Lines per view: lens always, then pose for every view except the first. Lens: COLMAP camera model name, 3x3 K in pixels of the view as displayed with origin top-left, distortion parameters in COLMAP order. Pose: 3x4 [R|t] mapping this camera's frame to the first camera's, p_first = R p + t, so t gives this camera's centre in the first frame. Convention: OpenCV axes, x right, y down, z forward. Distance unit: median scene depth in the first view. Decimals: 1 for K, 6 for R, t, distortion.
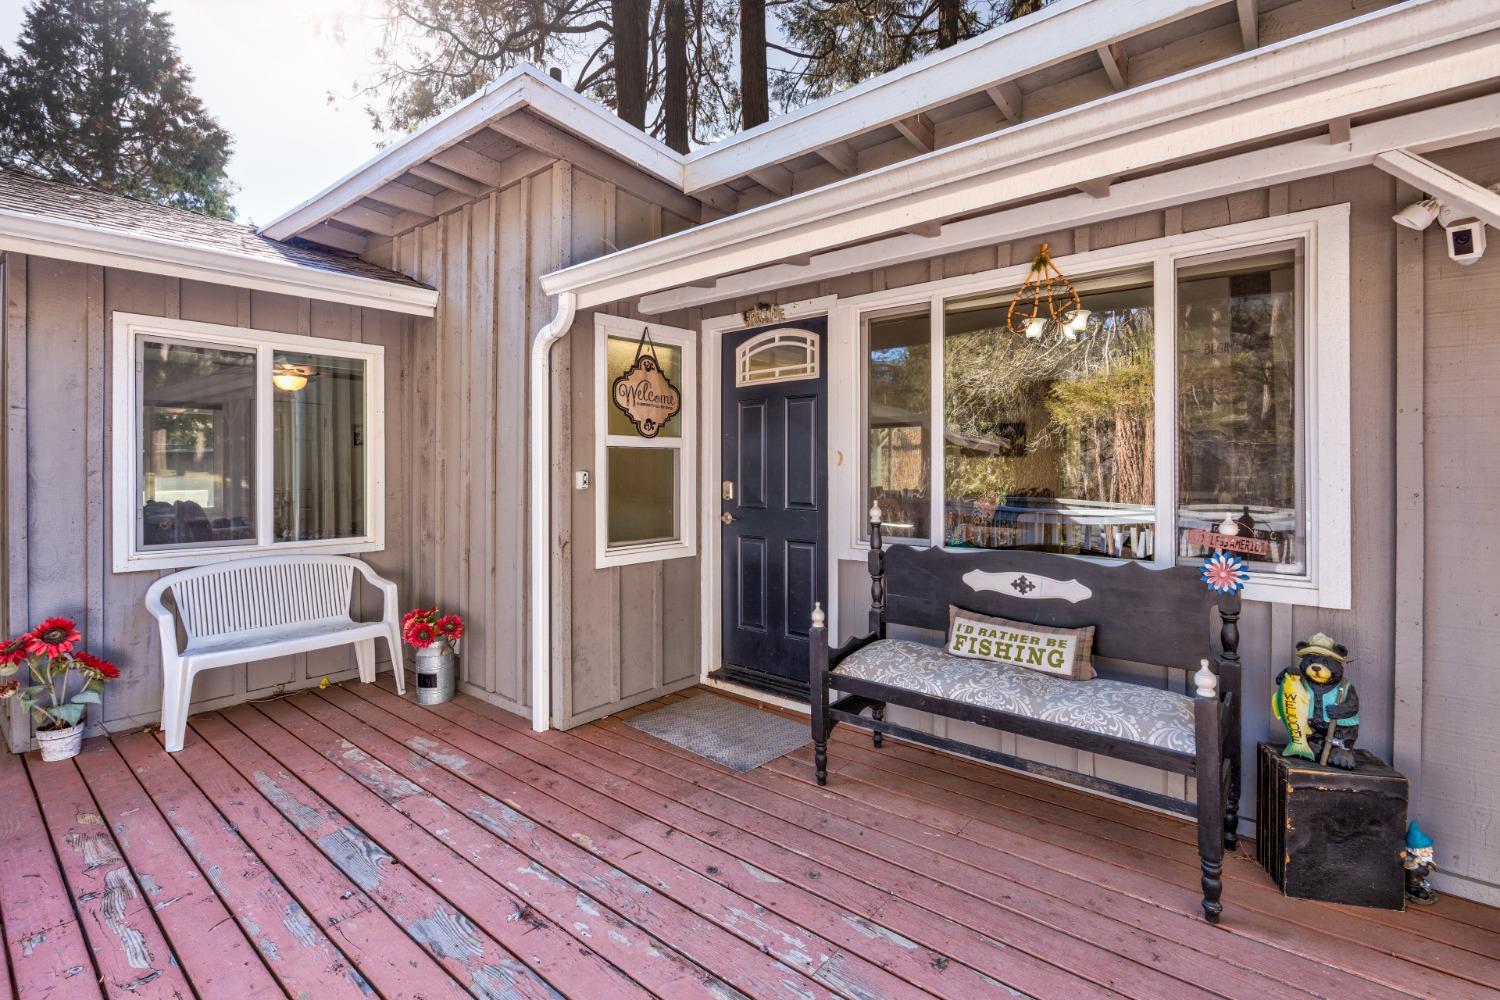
lens RADIAL K [[692.8, 0, 746.8], [0, 692.8, 468.9], [0, 0, 1]] dist [-0.002842, -0.000167]
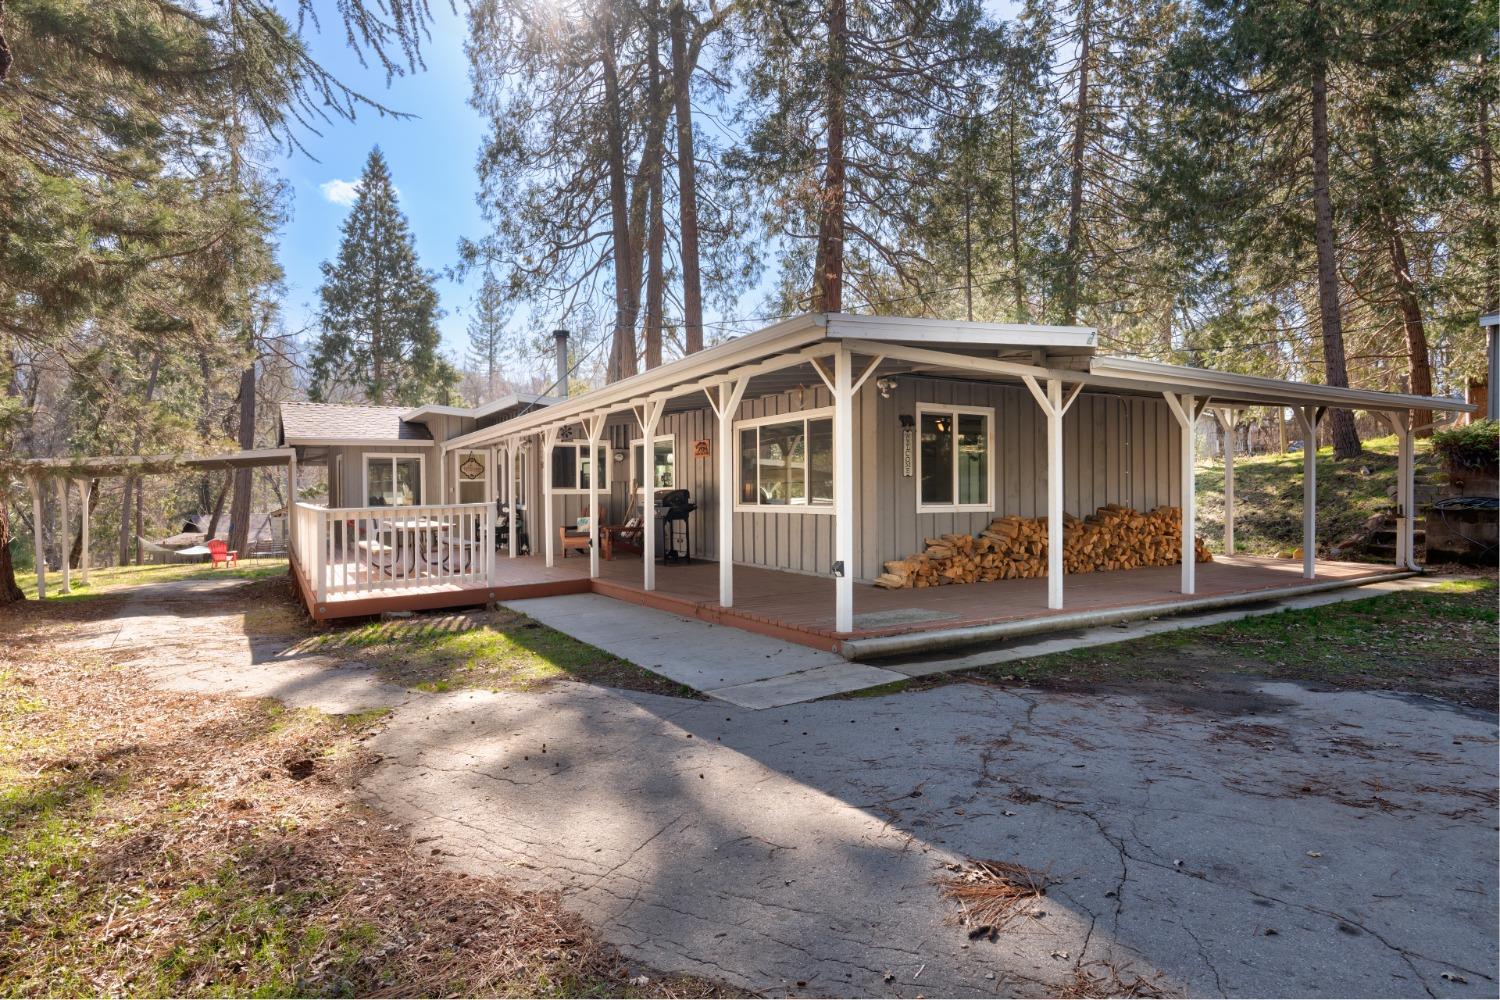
lens RADIAL K [[825.6, 0, 750.0], [0, 825.6, 500.0], [0, 0, 1]] dist [0.001190, 0.000273]
pose [[0.941521, -0.000742, -0.336955, 2.966394], [0.003491, 0.999965, 0.007552, 0.041640], [0.336937, -0.008287, 0.941491, -2.918508]]
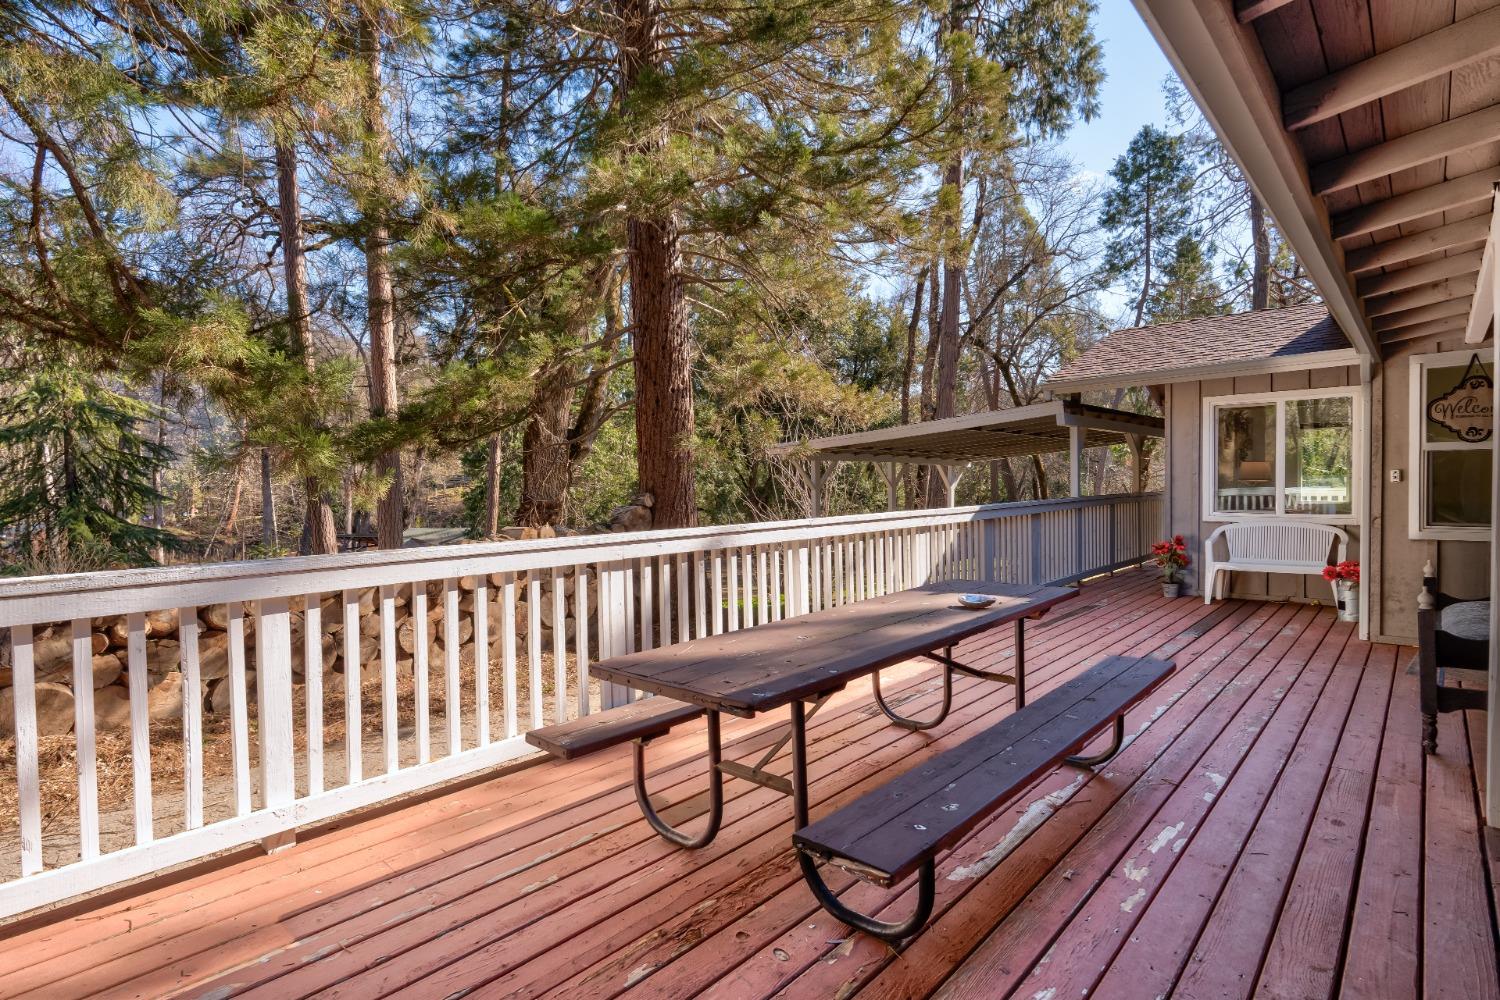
lens RADIAL K [[720.9, 0, 750.0], [0, 720.9, 500.0], [0, 0, 1]] dist [0.000520, 0.000230]
pose [[-0.060093, 0.028448, -0.997787, 1.263279], [0.012800, 0.999534, 0.027727, 0.007002], [0.998111, -0.011106, -0.060429, -0.232857]]
